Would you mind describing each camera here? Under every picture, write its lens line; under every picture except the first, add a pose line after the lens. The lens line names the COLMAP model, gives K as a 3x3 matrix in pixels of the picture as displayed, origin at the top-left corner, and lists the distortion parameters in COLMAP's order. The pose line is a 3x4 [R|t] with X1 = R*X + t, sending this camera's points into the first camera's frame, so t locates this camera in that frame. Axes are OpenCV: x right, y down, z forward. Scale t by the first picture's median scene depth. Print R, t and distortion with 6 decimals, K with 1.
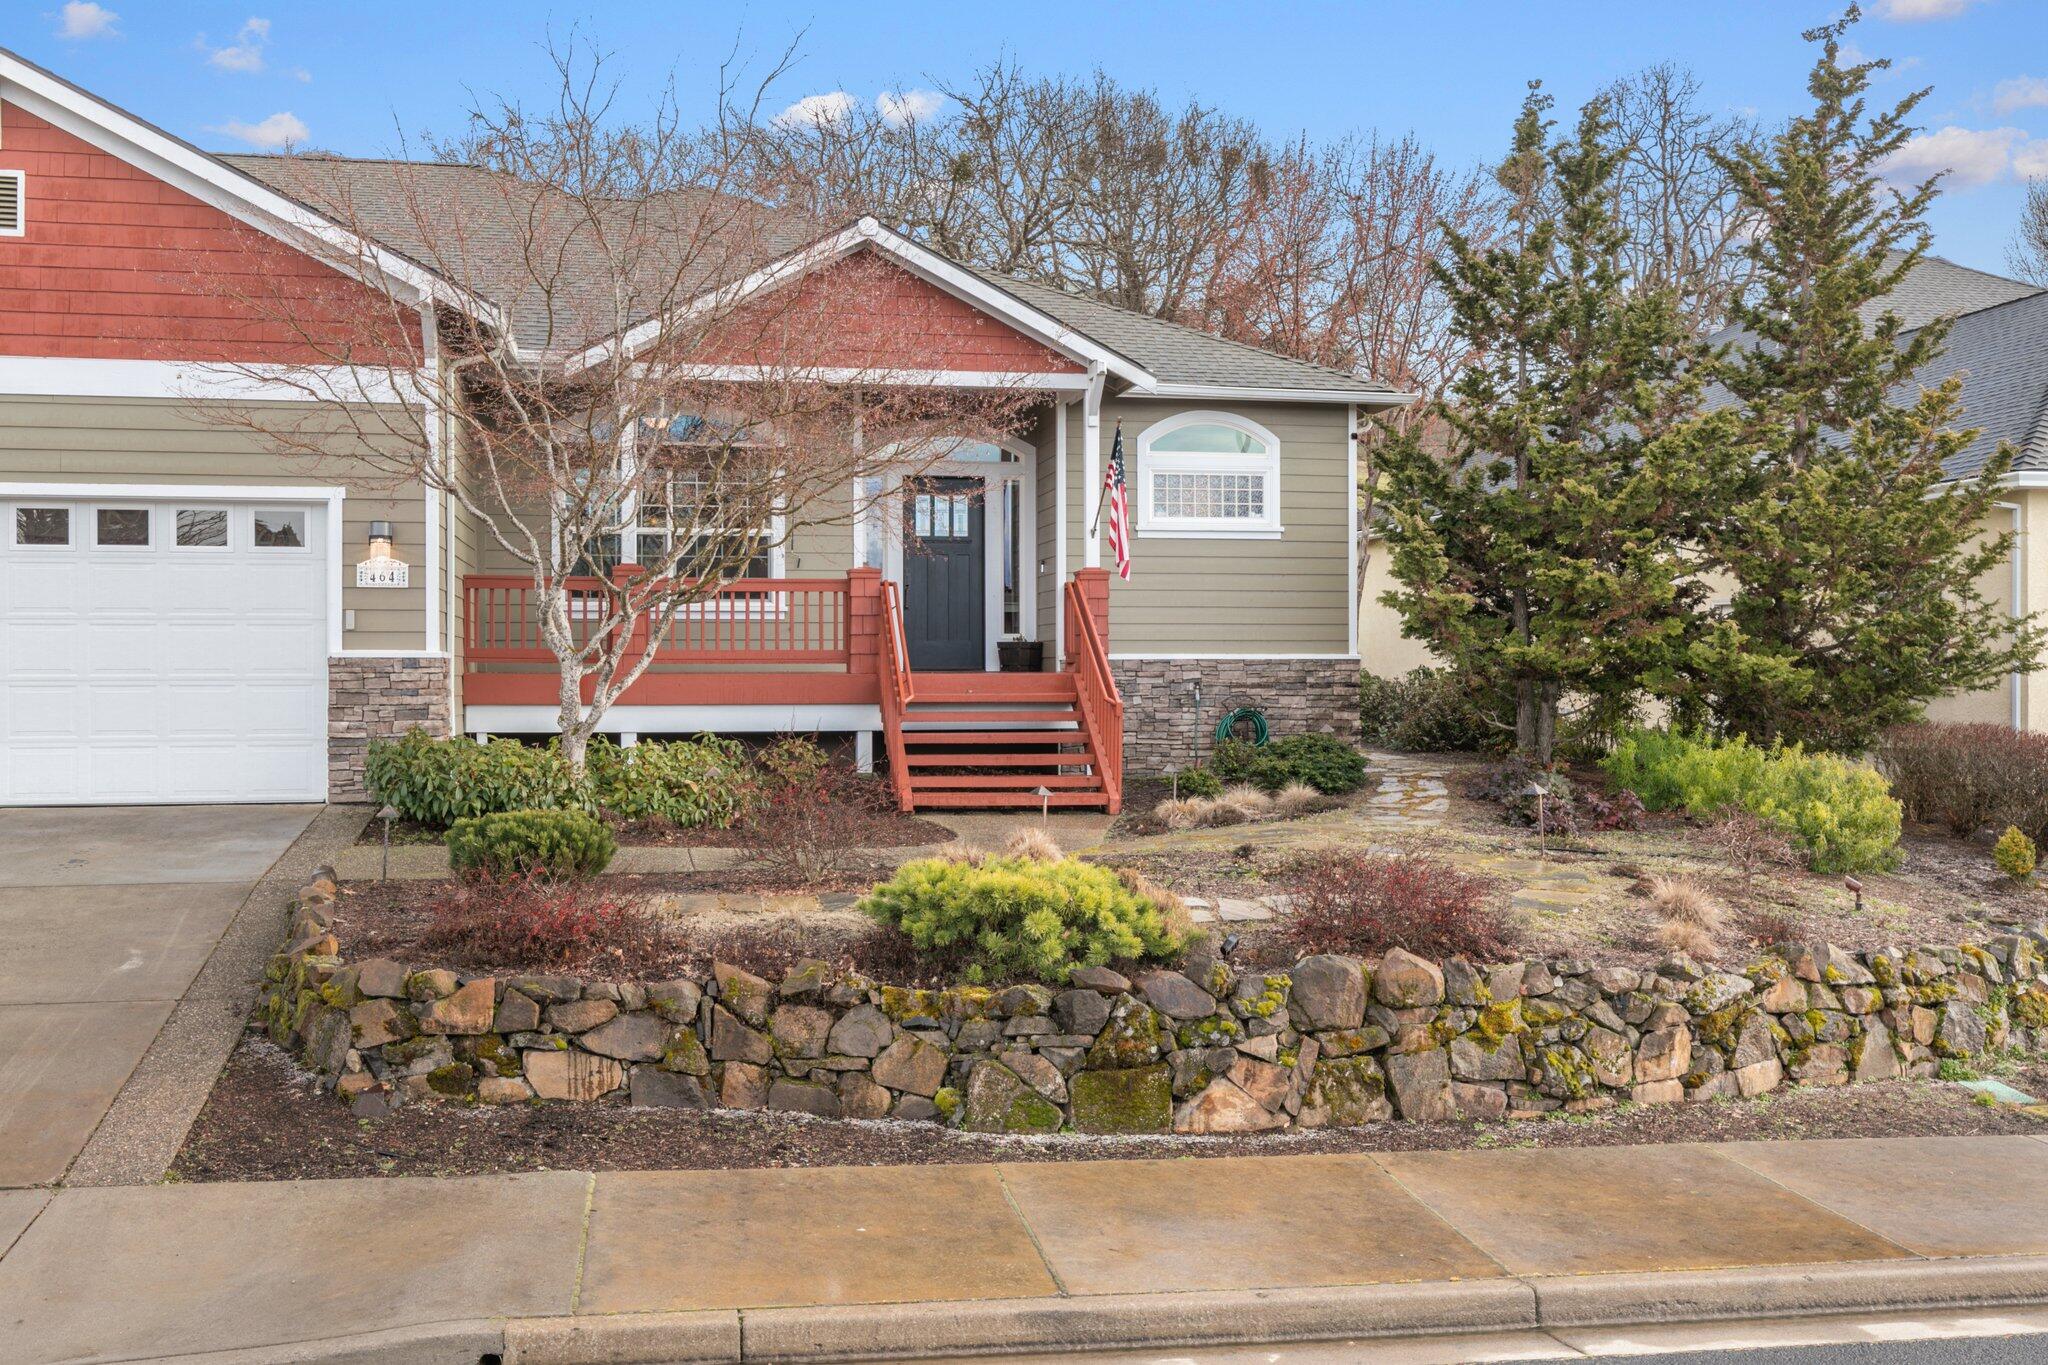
lens RADIAL K [[2036.5, 0, 1028.5], [0, 2036.5, 682.0], [0, 0, 1]] dist [-0.025870, 0.000000]
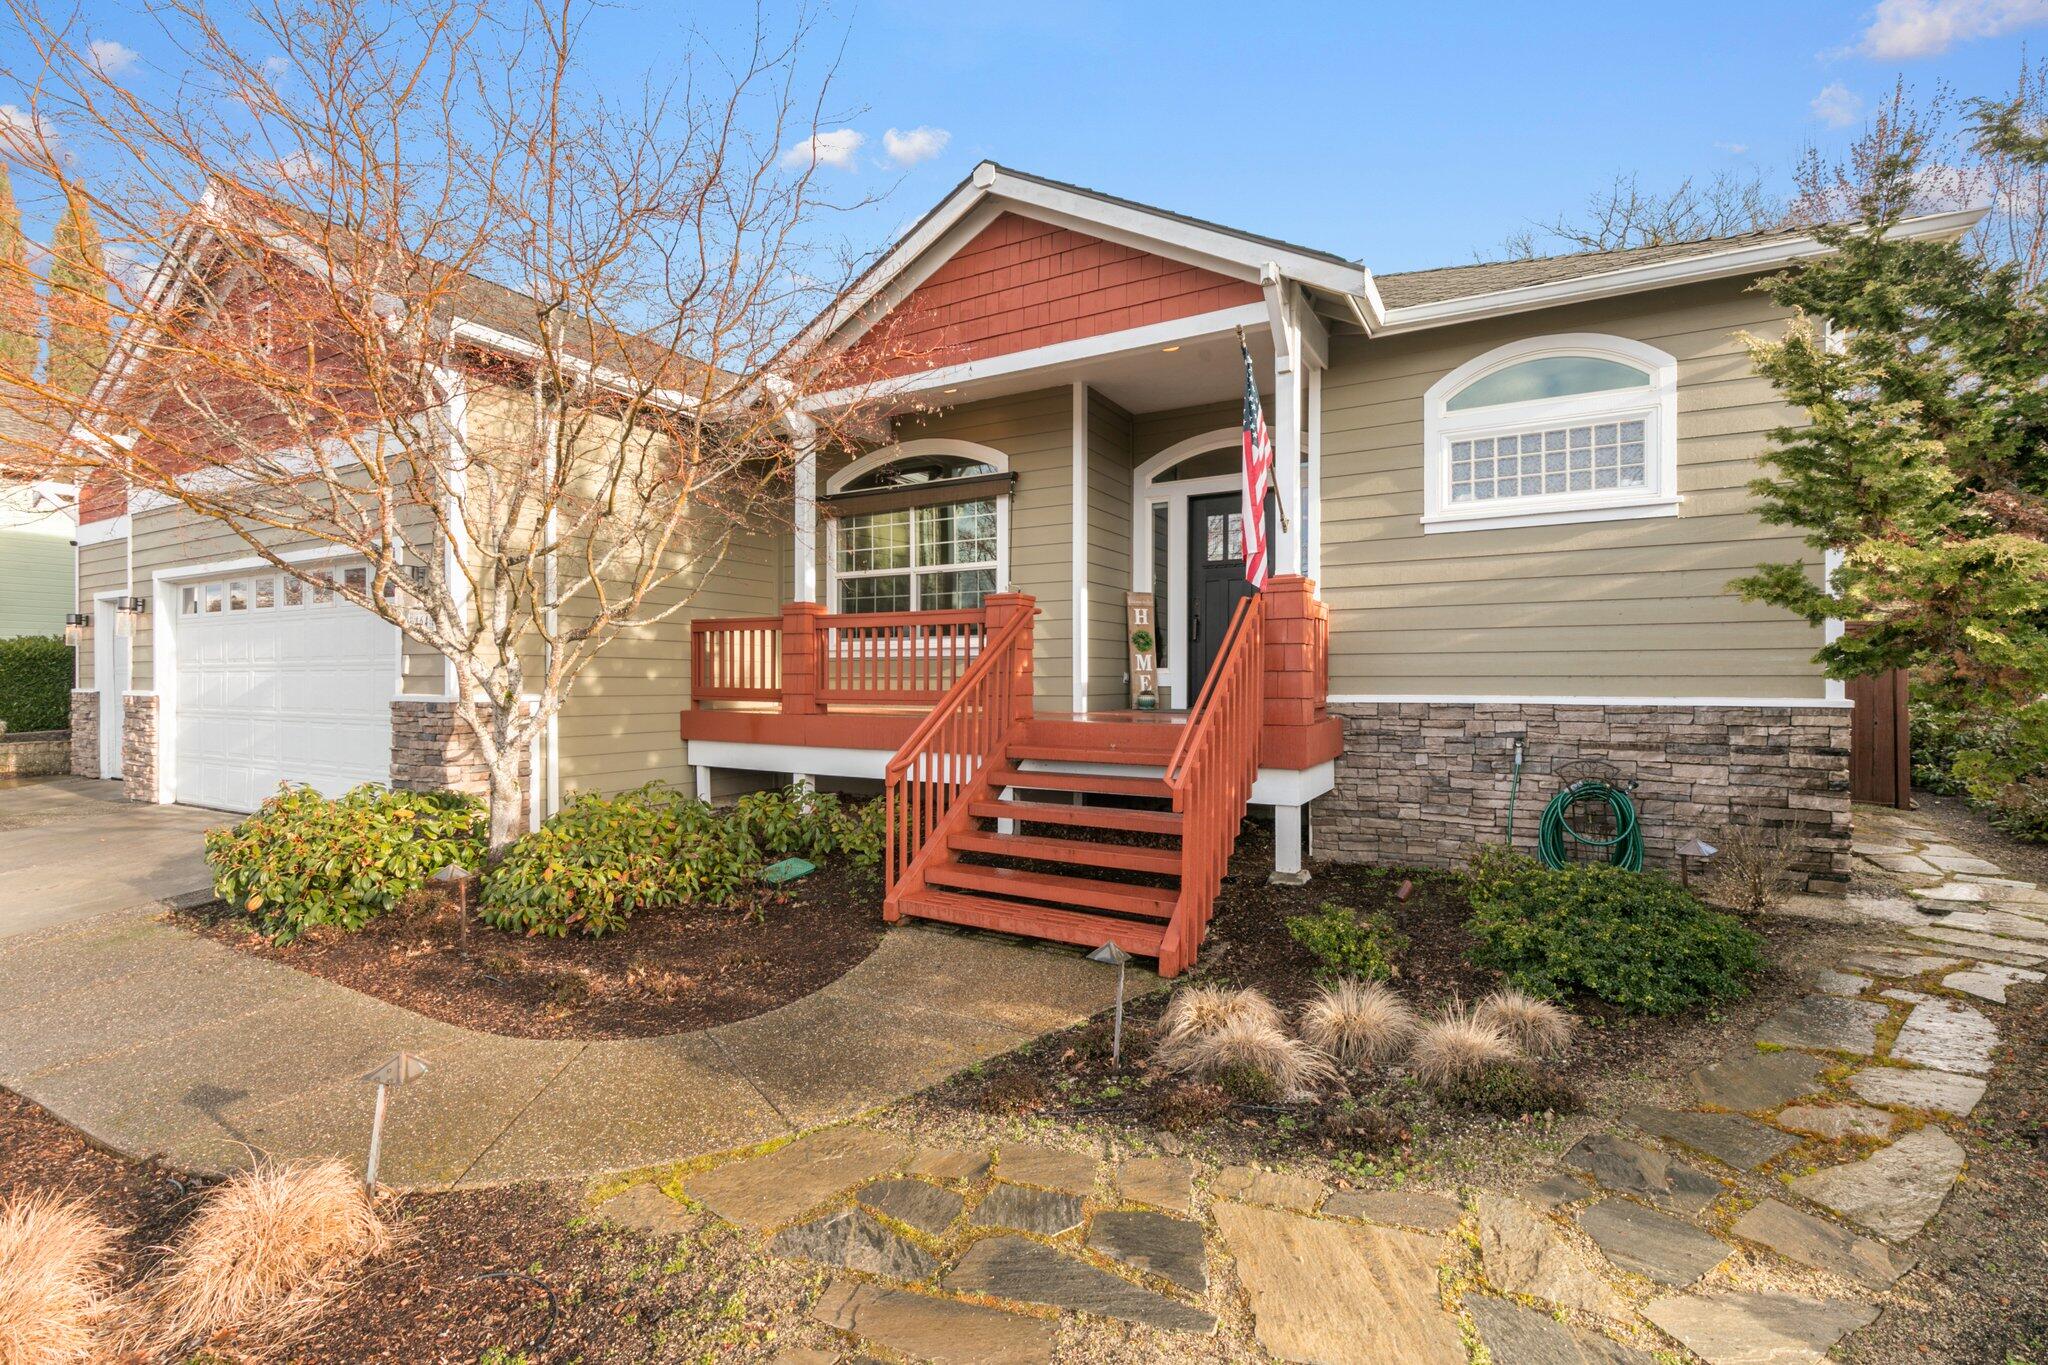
lens RADIAL K [[914.2, 0, 1033.0], [0, 914.2, 681.5], [0, 0, 1]] dist [0.007221, -0.000705]
pose [[0.756549, 0.003037, -0.653930, 0.160388], [-0.004242, 0.999991, -0.000263, -0.017858], [0.653924, 0.002973, 0.756555, 0.661628]]
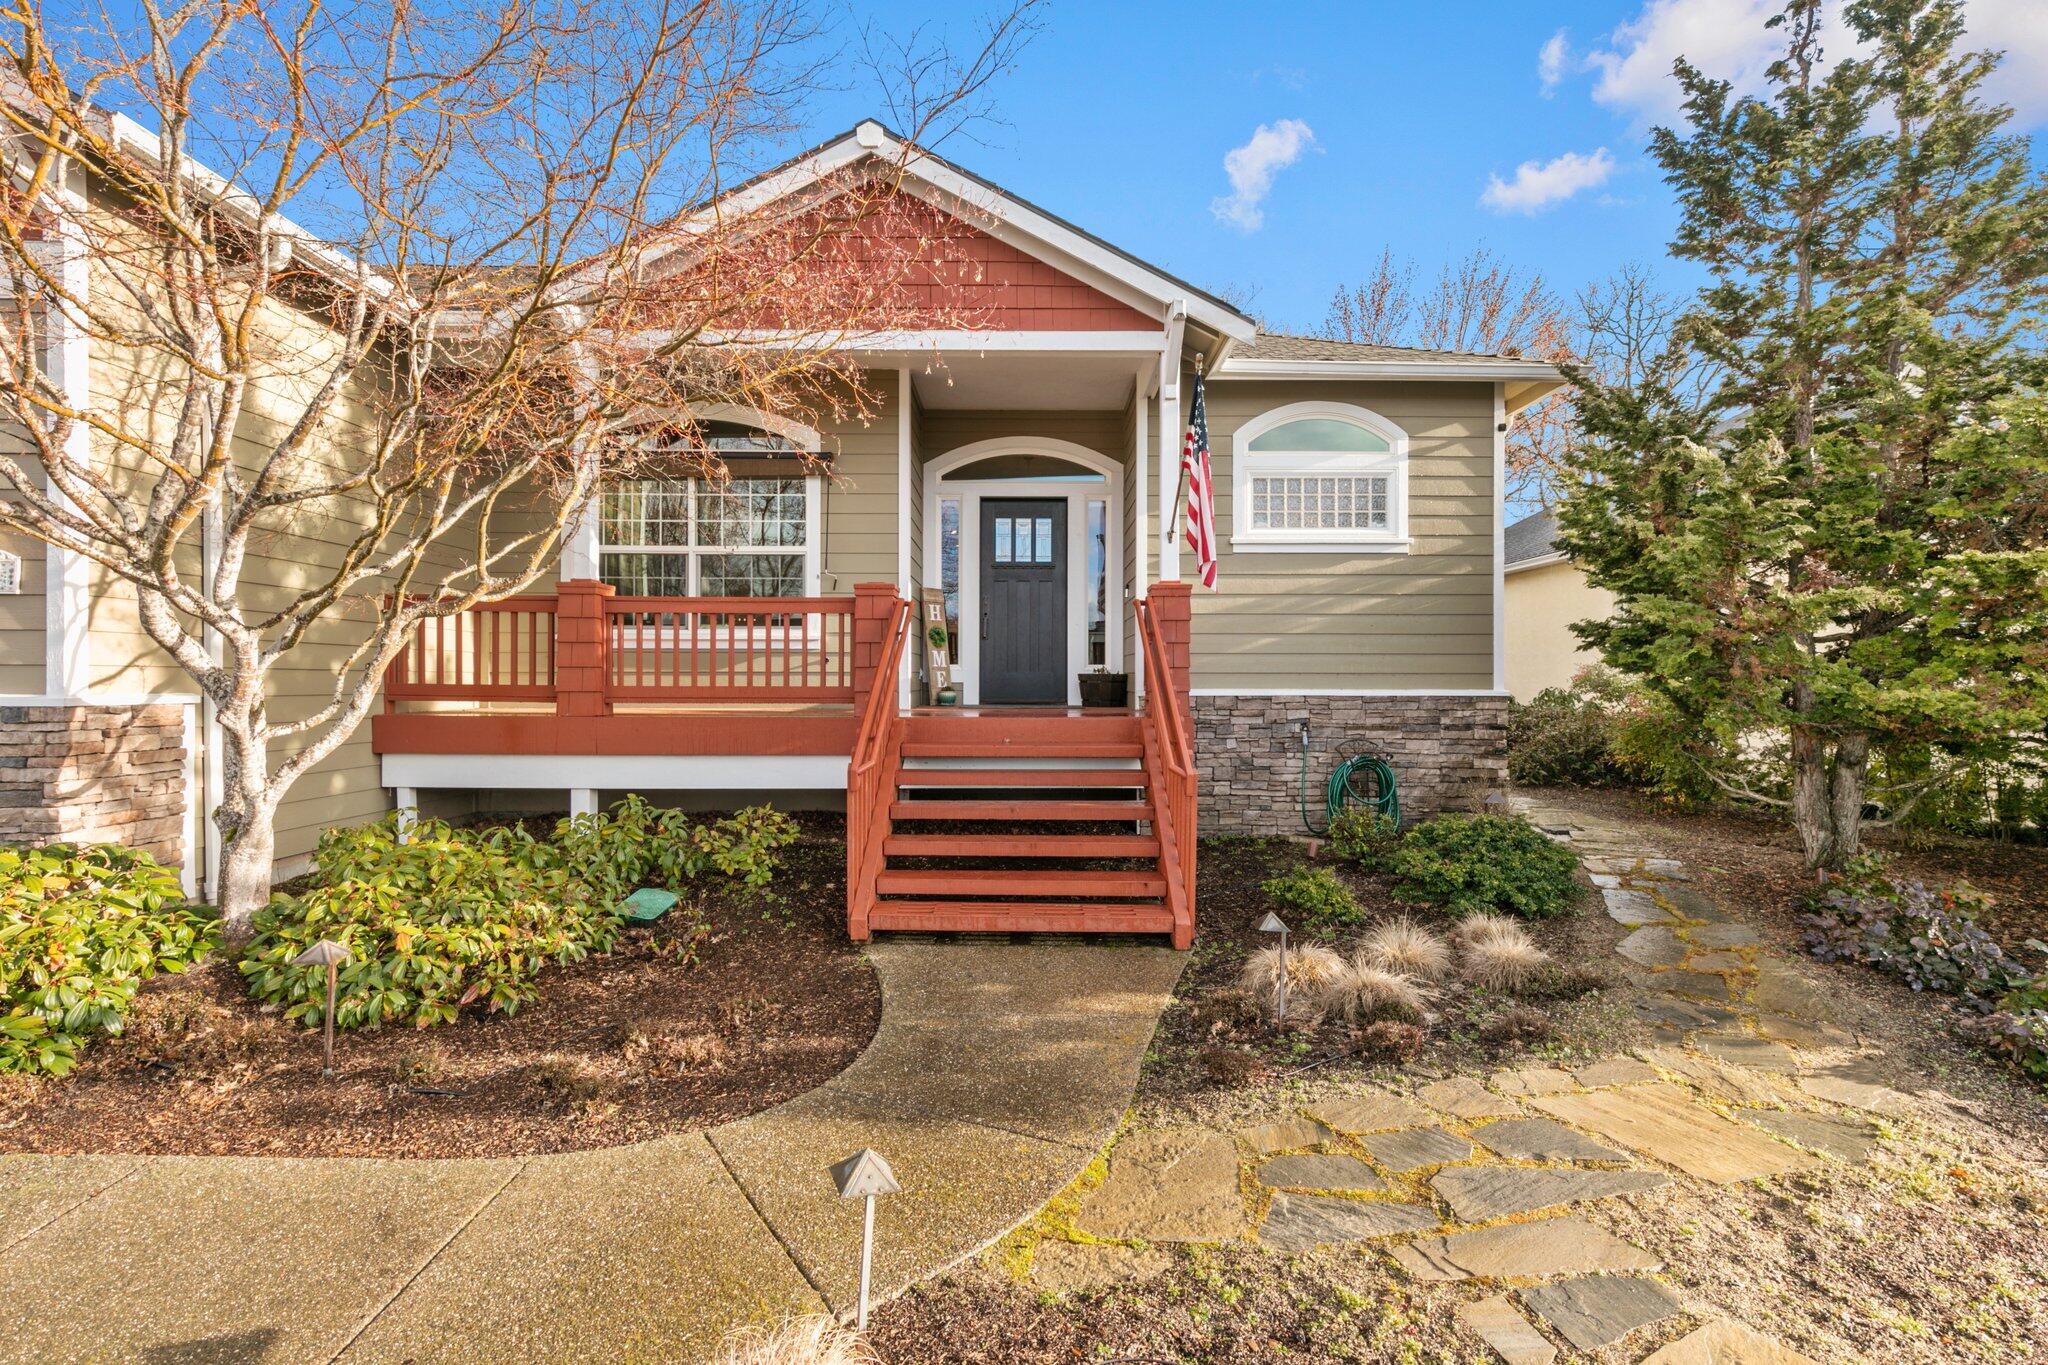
lens RADIAL K [[914.2, 0, 1027.2], [0, 914.2, 683.0], [0, 0, 1]] dist [0.007221, -0.000705]
pose [[0.982253, 0.004711, -0.187502, 0.040892], [-0.004695, 0.999989, 0.000526, -0.016067], [0.187503, 0.000364, 0.982264, 0.605982]]
